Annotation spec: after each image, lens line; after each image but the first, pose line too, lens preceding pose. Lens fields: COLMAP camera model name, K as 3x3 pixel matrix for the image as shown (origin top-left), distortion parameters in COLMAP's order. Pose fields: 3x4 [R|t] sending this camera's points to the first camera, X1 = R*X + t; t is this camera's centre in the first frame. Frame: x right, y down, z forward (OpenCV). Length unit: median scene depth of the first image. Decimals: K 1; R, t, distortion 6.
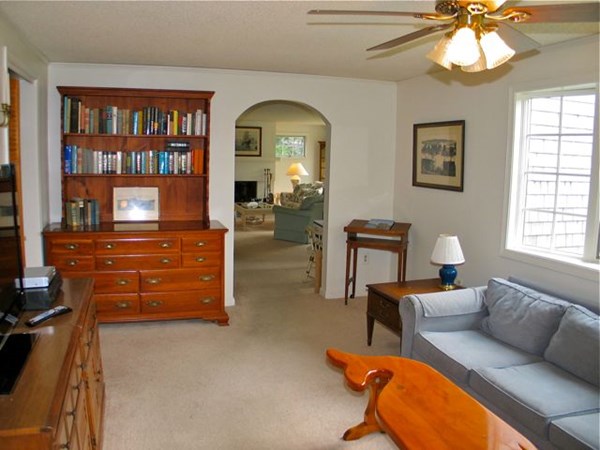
lens RADIAL K [[493.7, 0, 300.0], [0, 493.7, 225.0], [0, 0, 1]] dist [-0.205795, 0.103625]
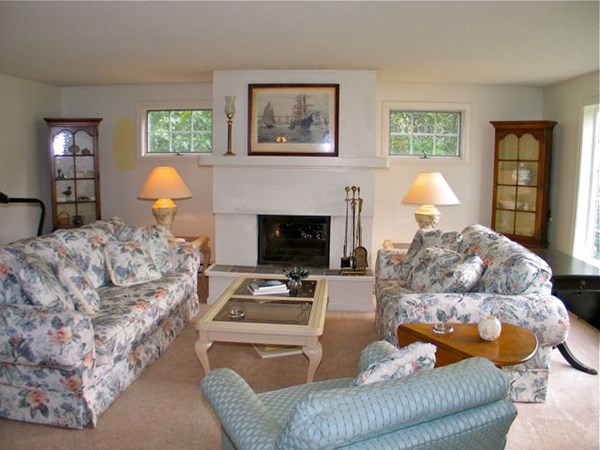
lens RADIAL K [[487.1, 0, 300.0], [0, 487.1, 225.0], [0, 0, 1]] dist [-0.125473, -0.000869]
pose [[0.919475, 0.039194, -0.391189, 0.051595], [-0.049289, 0.998660, -0.015795, -0.074828], [0.390046, 0.033804, 0.920175, 0.619832]]
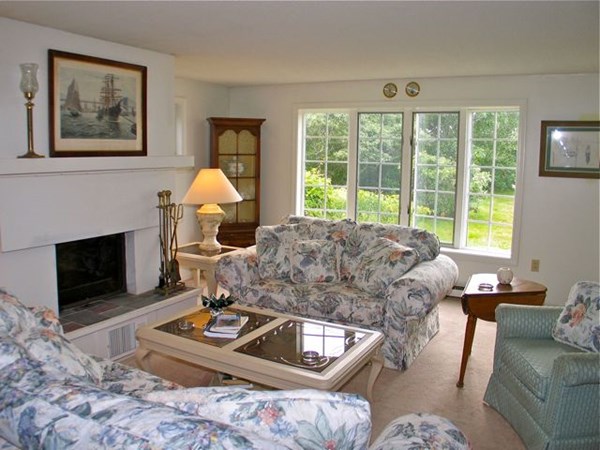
lens RADIAL K [[493.7, 0, 300.0], [0, 493.7, 225.0], [0, 0, 1]] dist [-0.205795, 0.103625]
pose [[0.727176, -0.110296, 0.677532, -0.229855], [0.100117, 0.993494, 0.054278, -0.100115], [-0.679111, 0.028363, 0.733488, 0.691934]]
